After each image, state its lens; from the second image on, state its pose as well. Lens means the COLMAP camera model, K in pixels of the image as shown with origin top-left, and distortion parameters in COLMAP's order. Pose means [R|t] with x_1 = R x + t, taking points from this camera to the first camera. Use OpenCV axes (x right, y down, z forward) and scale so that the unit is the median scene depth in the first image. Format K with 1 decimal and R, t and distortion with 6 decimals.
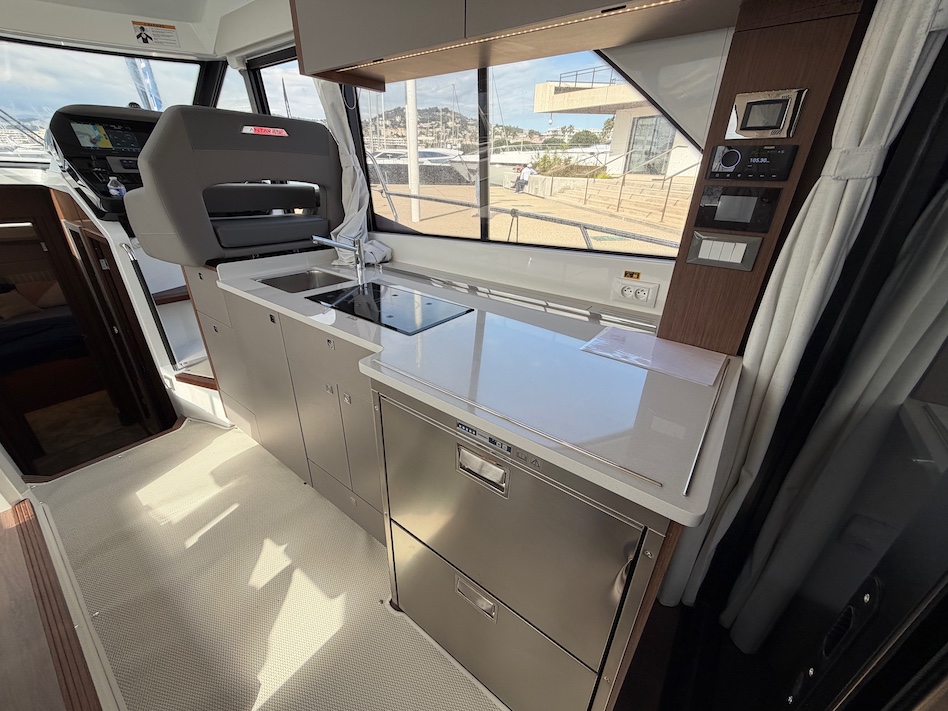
lens RADIAL K [[375.7, 0, 474.0], [0, 375.7, 355.5], [0, 0, 1]] dist [-0.000056, 0.000343]
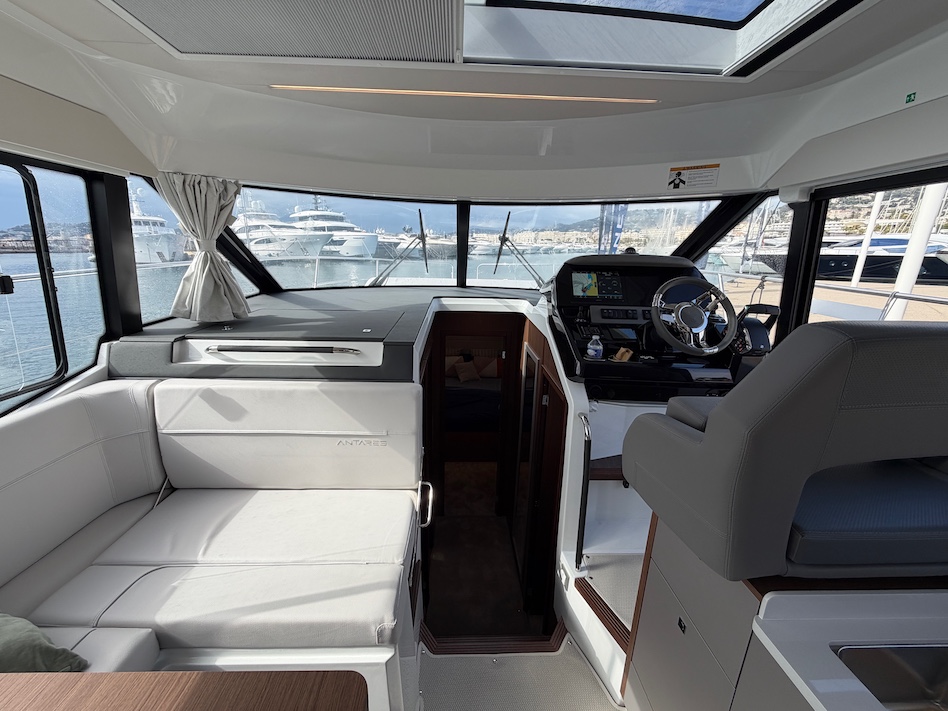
lens RADIAL K [[375.7, 0, 474.0], [0, 375.7, 355.5], [0, 0, 1]] dist [-0.000056, 0.000343]
pose [[0.635617, 0.194089, -0.747209, -0.438667], [-0.336831, 0.940619, -0.042200, -0.274562], [0.694648, 0.278506, 0.663249, 0.214158]]
